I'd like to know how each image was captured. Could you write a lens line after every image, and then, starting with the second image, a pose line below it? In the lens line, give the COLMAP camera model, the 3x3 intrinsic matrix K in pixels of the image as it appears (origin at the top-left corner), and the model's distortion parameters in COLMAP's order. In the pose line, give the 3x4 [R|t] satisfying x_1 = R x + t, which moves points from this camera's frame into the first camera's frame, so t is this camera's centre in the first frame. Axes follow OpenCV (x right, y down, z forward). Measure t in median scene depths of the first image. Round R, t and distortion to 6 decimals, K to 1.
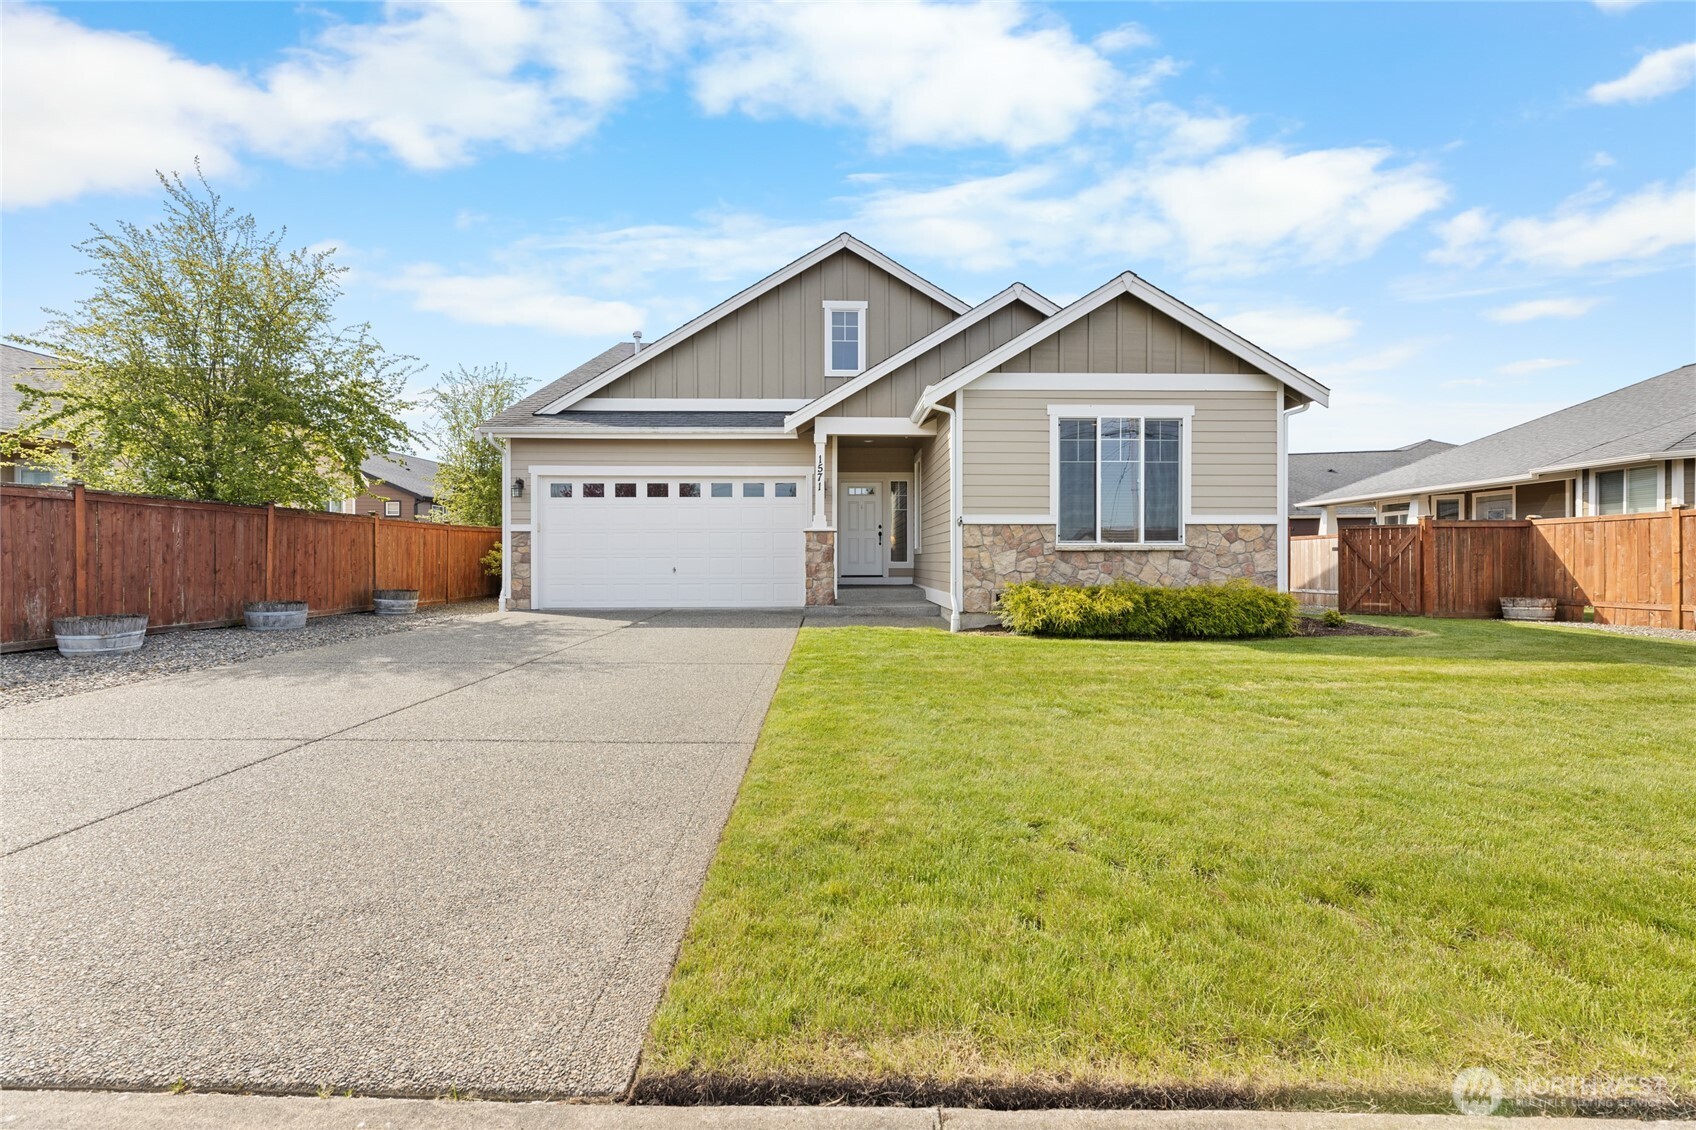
lens RADIAL K [[679.5, 0, 843.9], [0, 679.5, 546.4], [0, 0, 1]] dist [-0.000791, -0.000378]
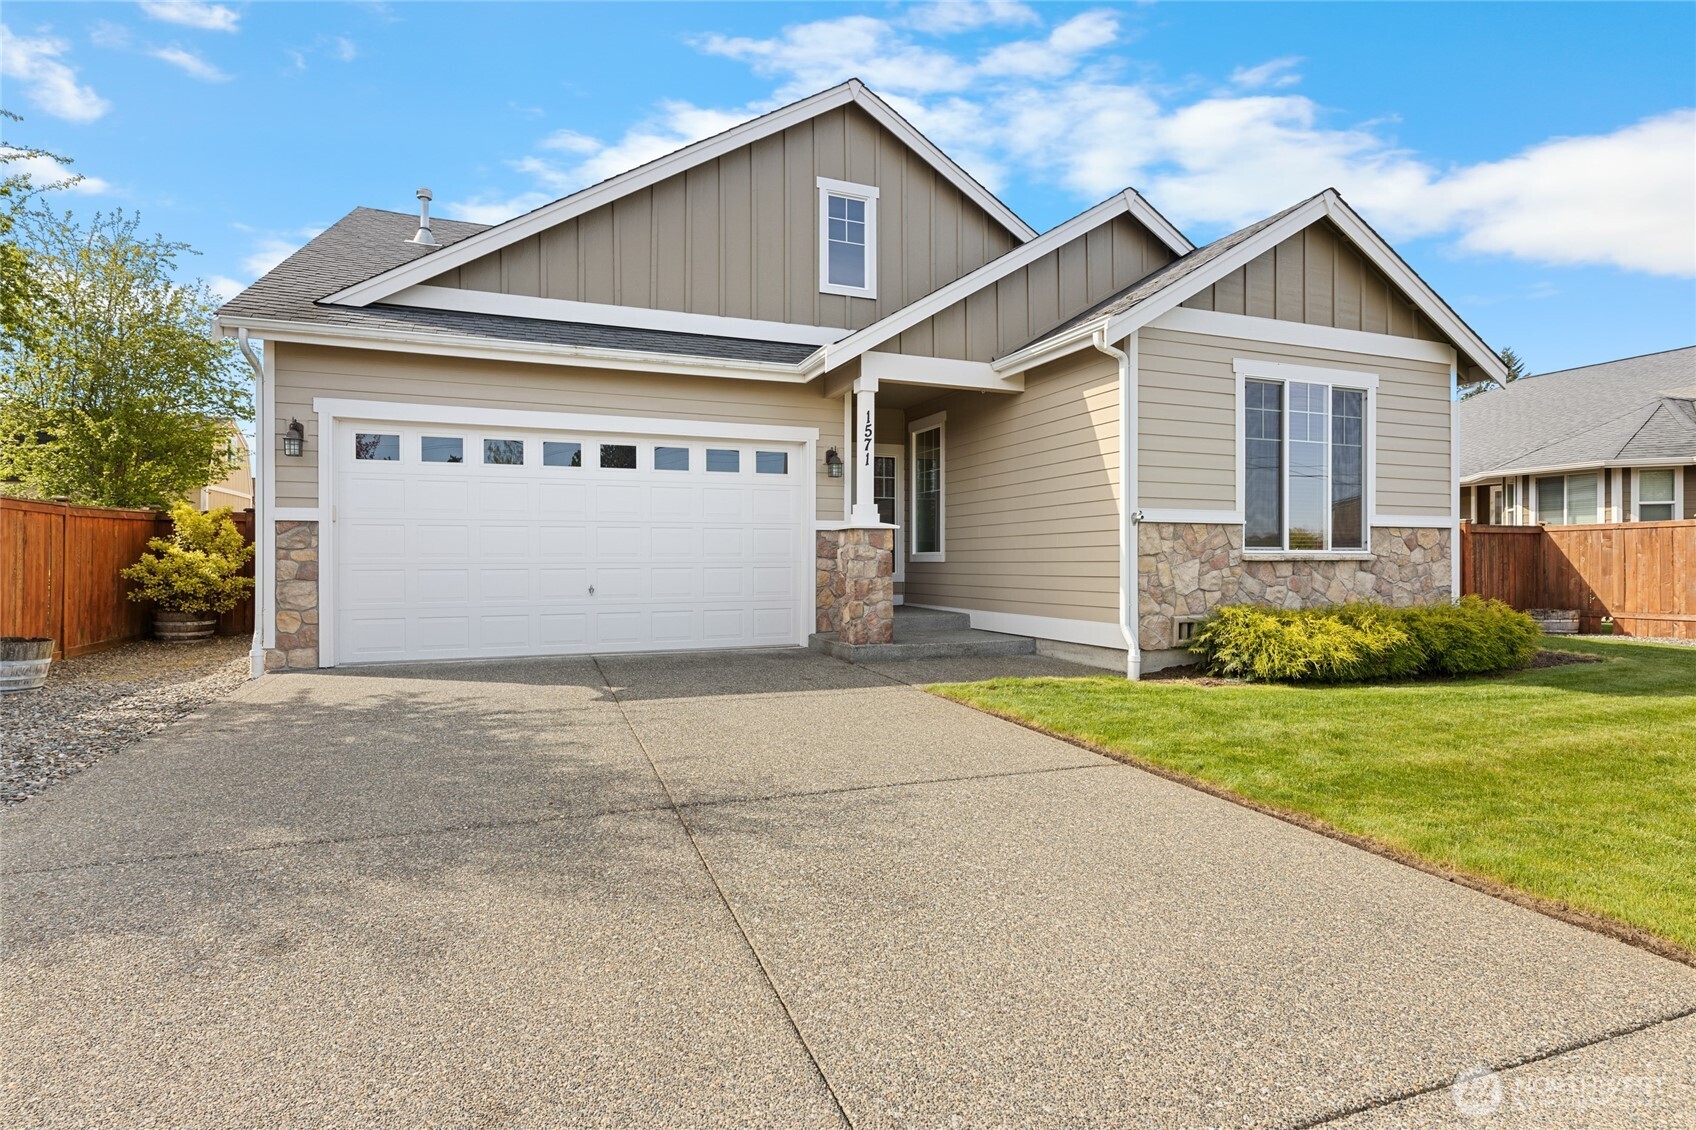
lens RADIAL K [[862.3, 0, 849.2], [0, 862.3, 546.5], [0, 0, 1]] dist [-0.001178, -0.000334]
pose [[0.936737, 0.005775, 0.349986, -0.376547], [-0.006029, 0.999982, -0.000364, -0.005516], [-0.349982, -0.001770, 0.936755, 0.269602]]
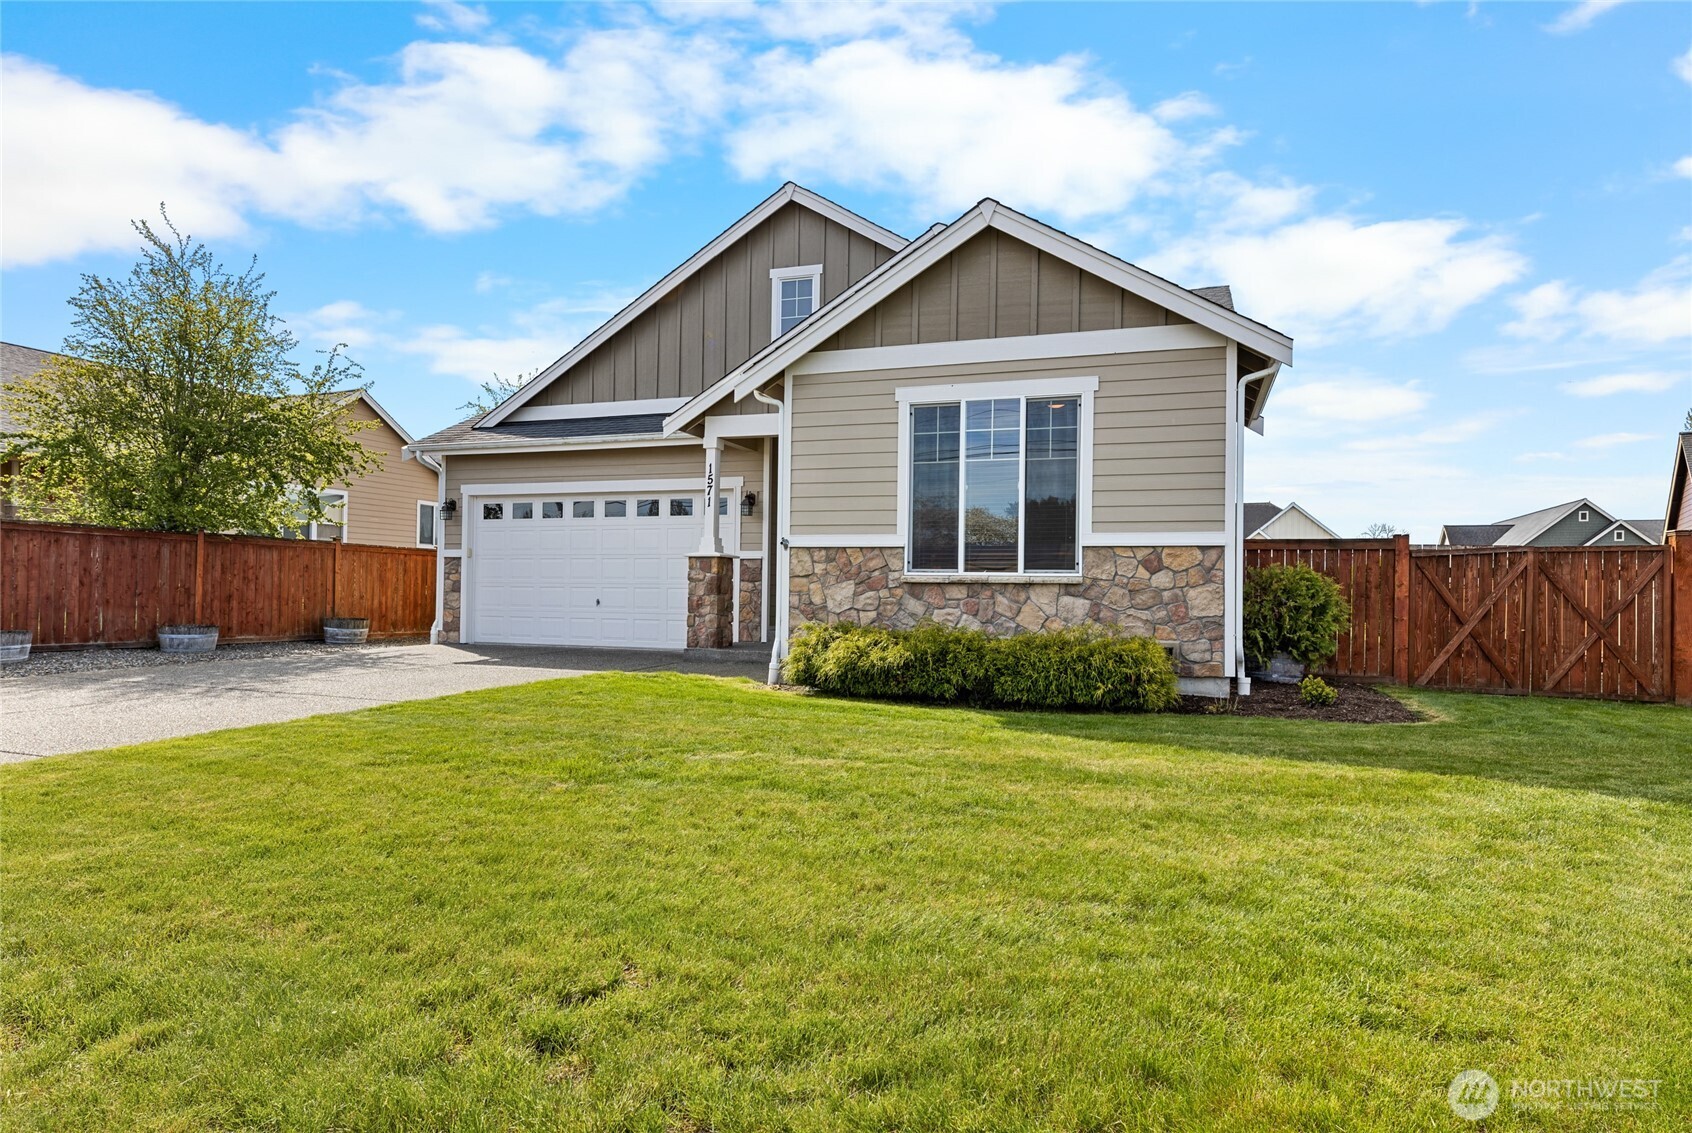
lens RADIAL K [[912.1, 0, 879.0], [0, 912.1, 570.8], [0, 0, 1]] dist [0.000645, -0.000307]
pose [[0.942361, 0.005070, -0.334561, 0.583284], [-0.008376, 0.999929, -0.008441, 0.002135], [0.334494, 0.010757, 0.942336, 0.043648]]
